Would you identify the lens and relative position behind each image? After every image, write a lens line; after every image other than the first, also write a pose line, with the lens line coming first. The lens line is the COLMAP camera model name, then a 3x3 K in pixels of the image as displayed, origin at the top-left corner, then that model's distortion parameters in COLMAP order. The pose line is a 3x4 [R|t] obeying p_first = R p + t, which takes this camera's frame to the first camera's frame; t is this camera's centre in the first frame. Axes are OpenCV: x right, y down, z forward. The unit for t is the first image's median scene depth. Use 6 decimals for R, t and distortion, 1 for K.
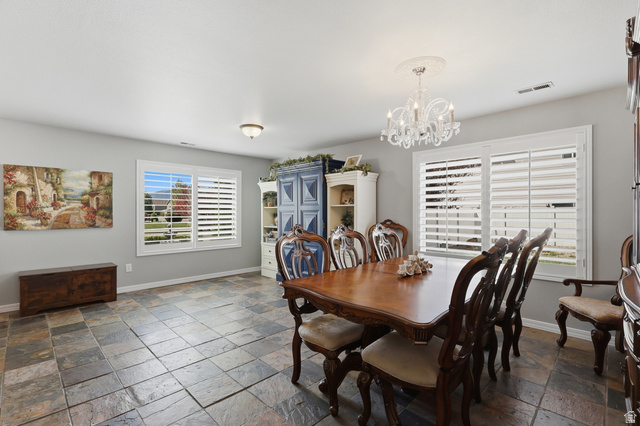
lens RADIAL K [[296.5, 0, 320.5], [0, 296.5, 212.7], [0, 0, 1]] dist [-0.001586, 0.000164]
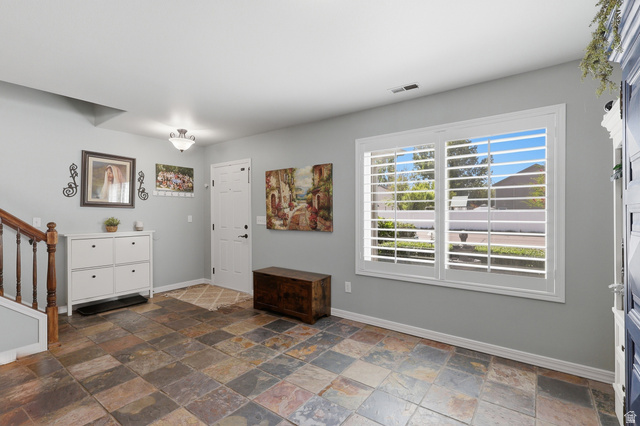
lens RADIAL K [[296.5, 0, 321.4], [0, 296.5, 215.3], [0, 0, 1]] dist [-0.001586, 0.000164]
pose [[0.145211, 0.005225, -0.989387, 0.095845], [-0.000987, 0.999986, 0.005136, 0.001012], [0.989400, 0.000231, 0.145214, 0.945279]]
